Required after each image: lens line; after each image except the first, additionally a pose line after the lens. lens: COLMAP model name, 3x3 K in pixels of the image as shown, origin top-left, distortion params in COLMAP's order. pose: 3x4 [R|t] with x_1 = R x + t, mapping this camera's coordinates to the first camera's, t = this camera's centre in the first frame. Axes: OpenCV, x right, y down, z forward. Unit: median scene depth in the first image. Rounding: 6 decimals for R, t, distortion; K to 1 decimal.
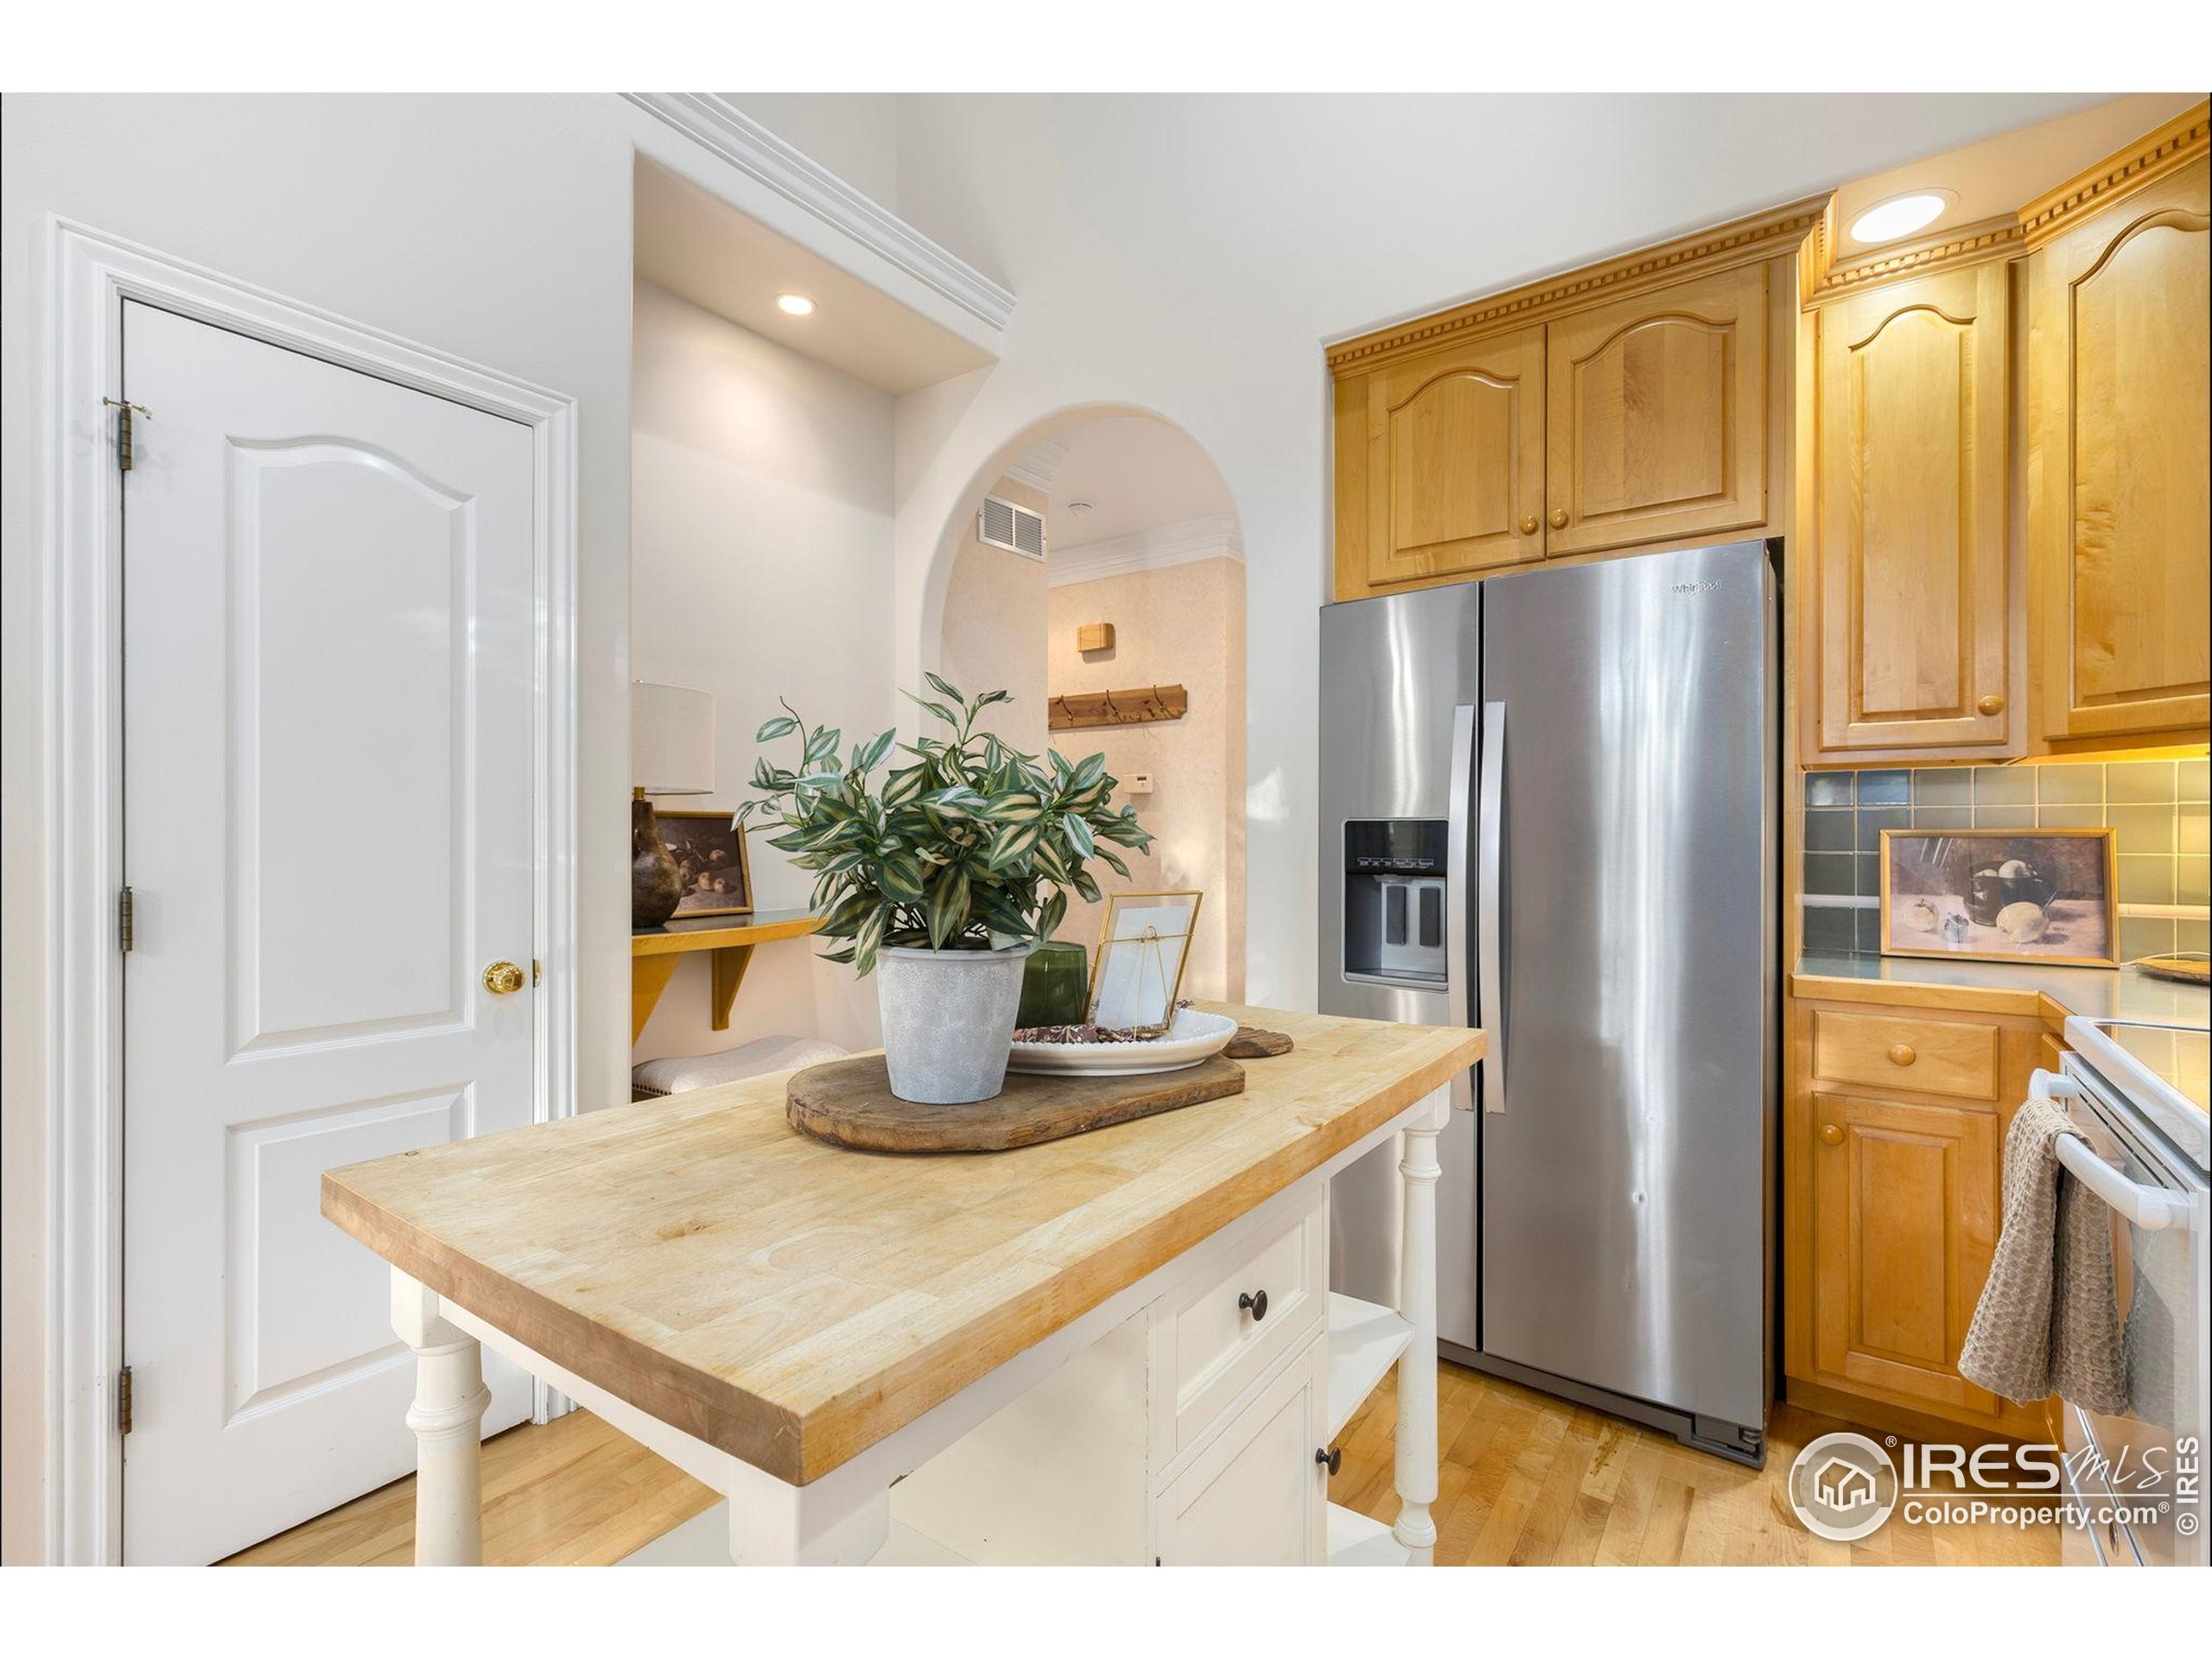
lens RADIAL K [[1006.5, 0, 1106.1], [0, 1006.5, 836.7], [0, 0, 1]] dist [0.012296, 0.000284]
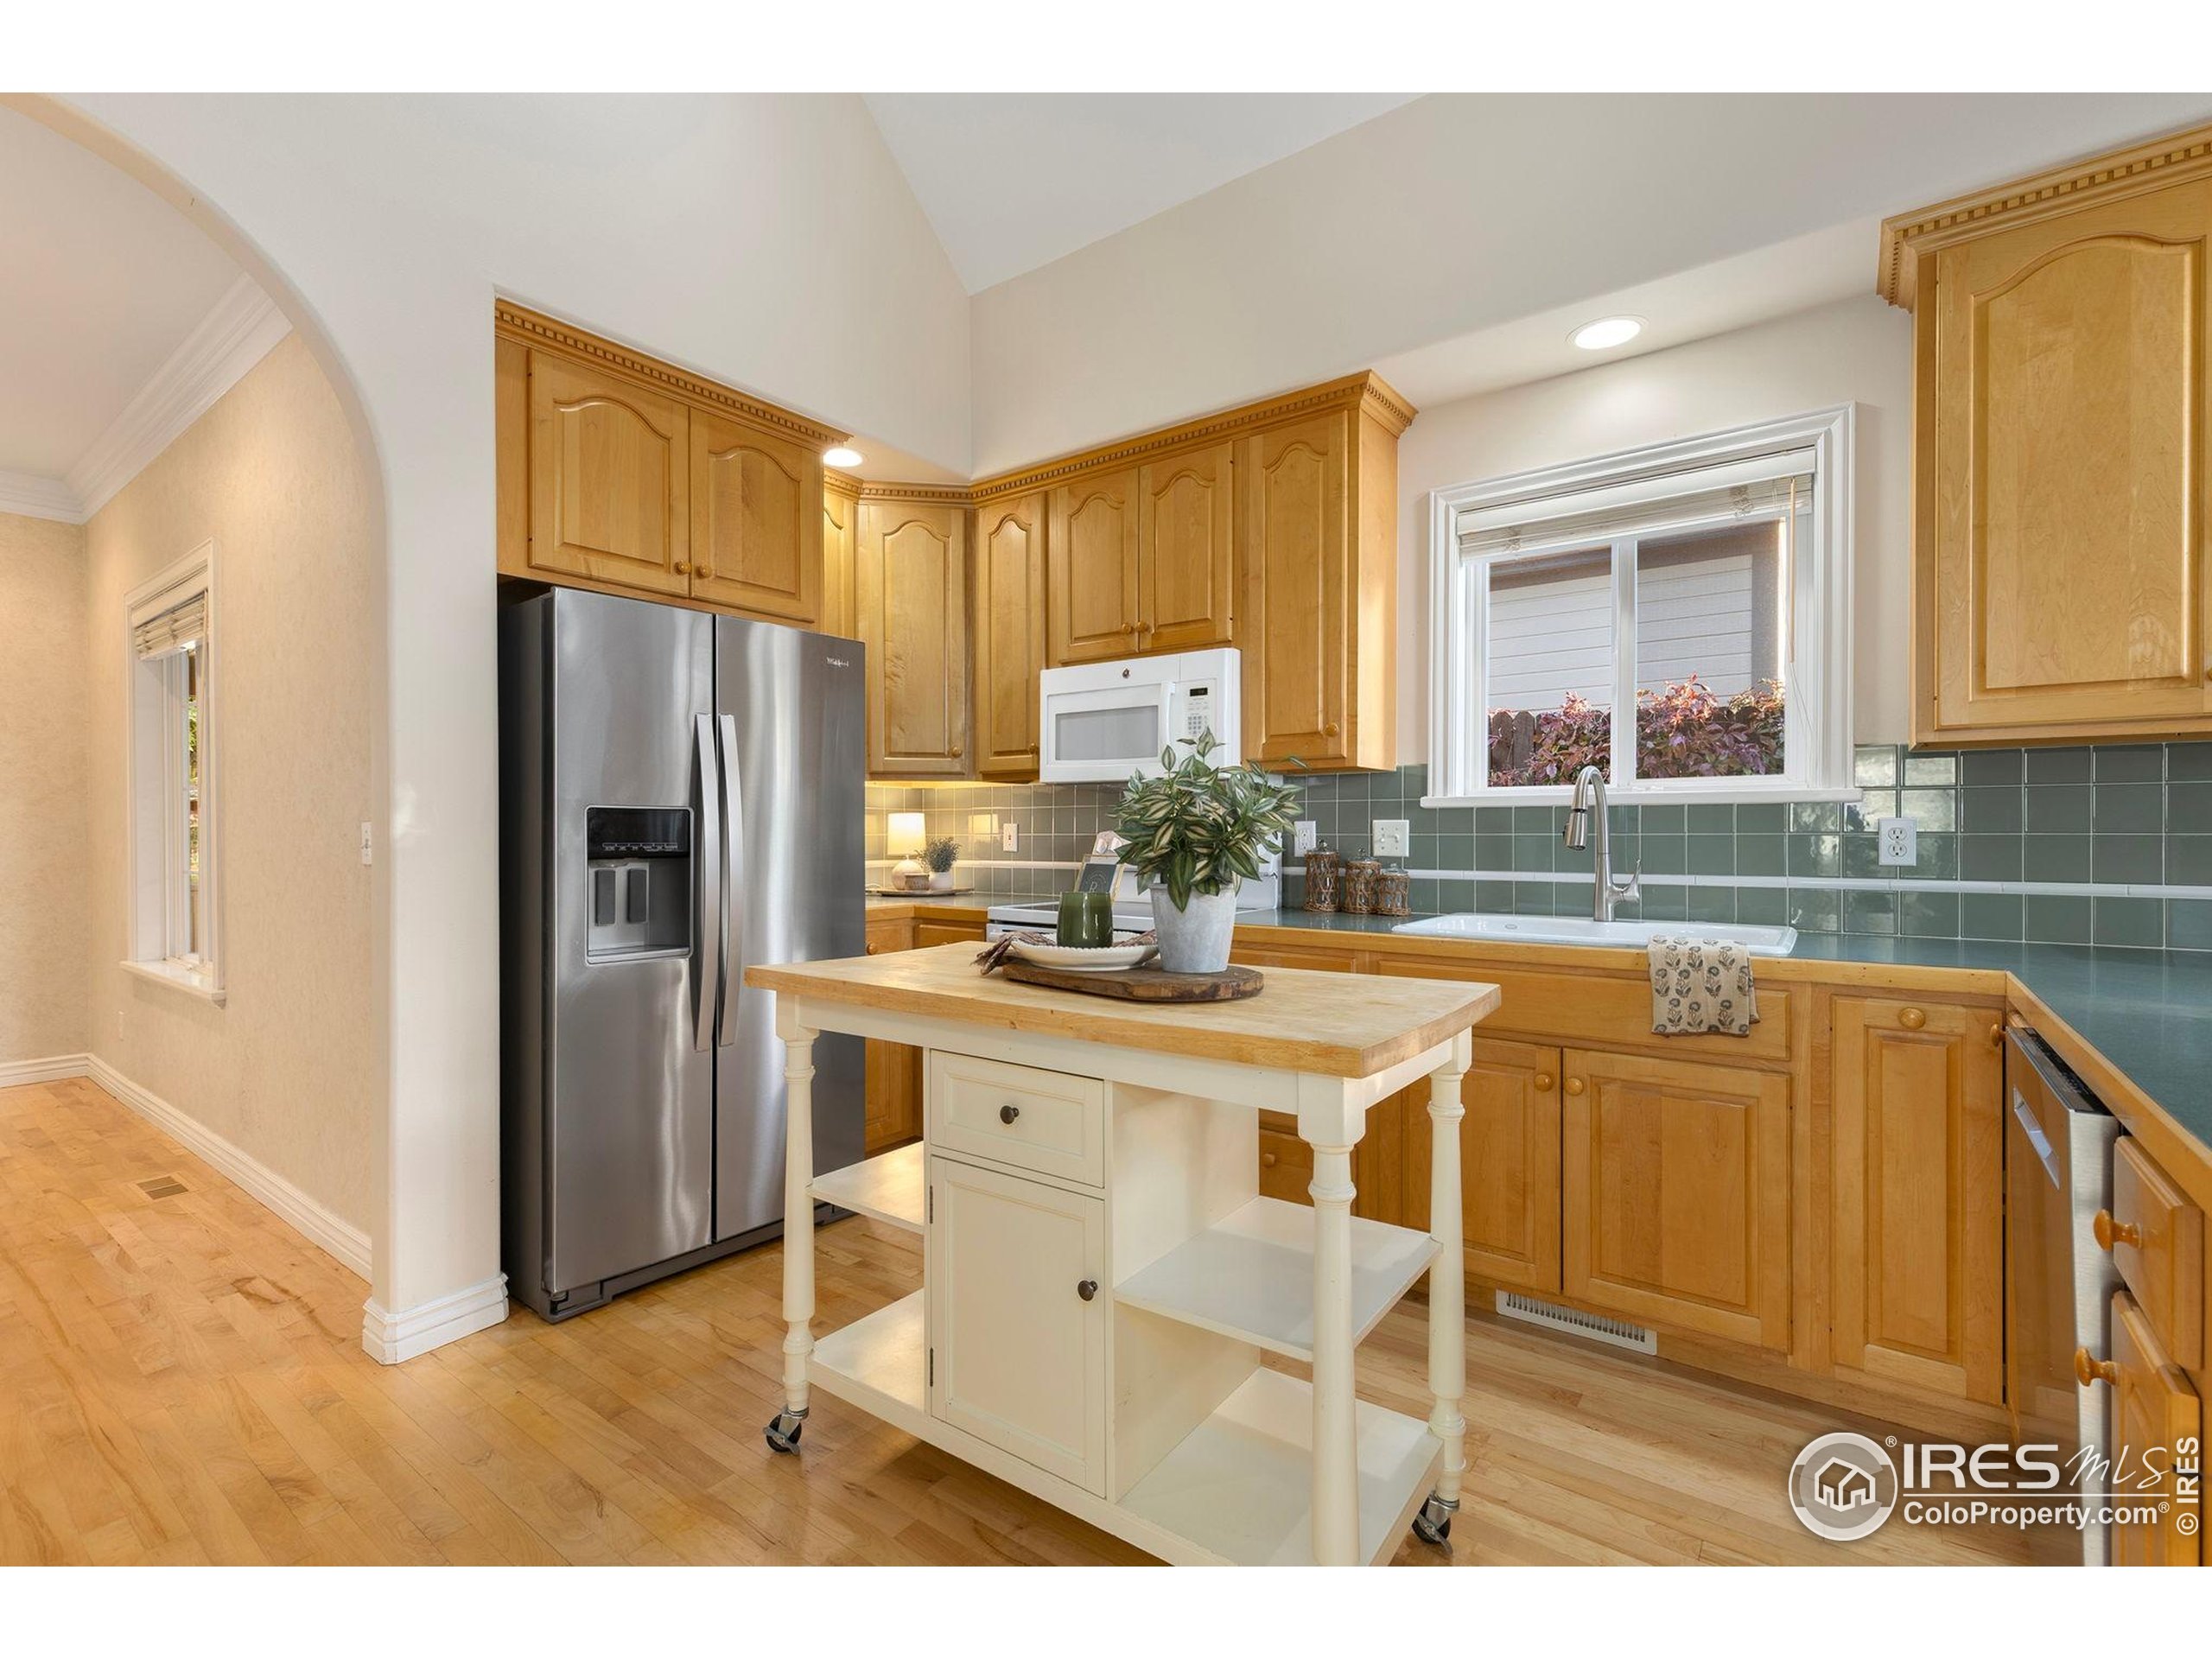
lens RADIAL K [[1006.5, 0, 1104.9], [0, 1006.5, 830.3], [0, 0, 1]] dist [0.012296, 0.000284]
pose [[0.010204, -0.002288, 0.999945, -0.786324], [-0.001228, 0.999997, 0.002301, 0.004400], [-0.999947, -0.001251, 0.010201, 0.477501]]
